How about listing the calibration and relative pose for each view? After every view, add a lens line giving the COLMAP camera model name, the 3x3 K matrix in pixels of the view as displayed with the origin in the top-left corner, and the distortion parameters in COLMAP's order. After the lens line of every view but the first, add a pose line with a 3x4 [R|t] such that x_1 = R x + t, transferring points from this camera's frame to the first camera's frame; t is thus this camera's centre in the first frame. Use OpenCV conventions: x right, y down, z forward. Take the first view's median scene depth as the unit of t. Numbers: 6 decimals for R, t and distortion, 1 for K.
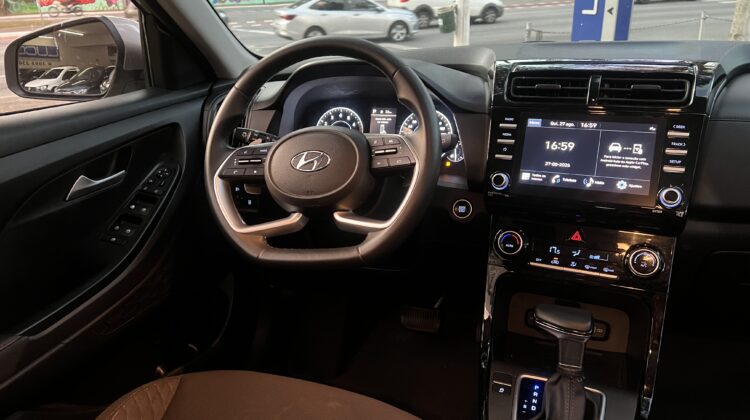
lens RADIAL K [[568.2, 0, 372.7], [0, 568.2, 205.9], [0, 0, 1]] dist [0.130661, -0.274863]
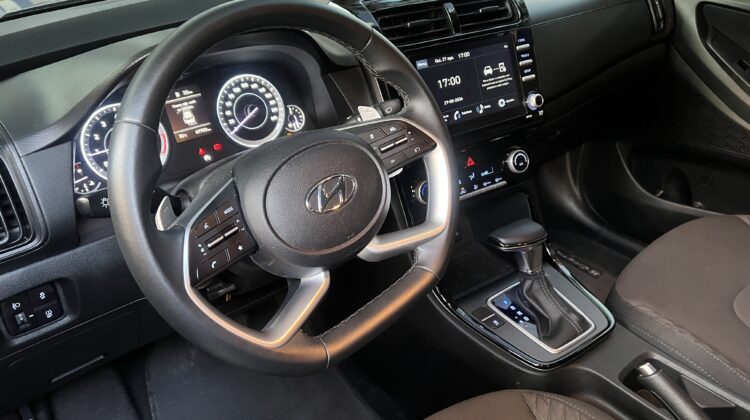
lens RADIAL K [[568.3, 0, 375.3], [0, 568.3, 205.3], [0, 0, 1]] dist [0.087088, -0.115666]
pose [[0.504123, -0.405975, 0.762263, -0.569886], [0.277494, 0.911966, 0.302185, -0.240892], [-0.817837, 0.059185, 0.572398, 0.548452]]
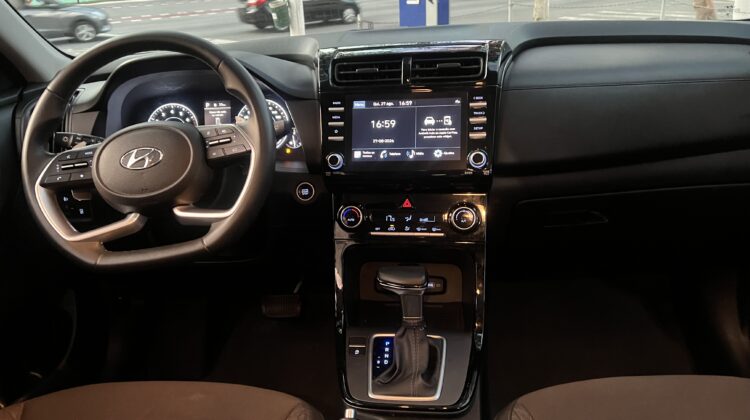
lens RADIAL K [[568.3, 0, 375.3], [0, 568.3, 205.3], [0, 0, 1]] dist [0.087088, -0.115666]
pose [[0.962191, -0.117527, 0.245714, 0.023810], [0.115134, 0.993057, 0.024136, 0.022436], [-0.246845, 0.005067, 0.969042, -0.052532]]
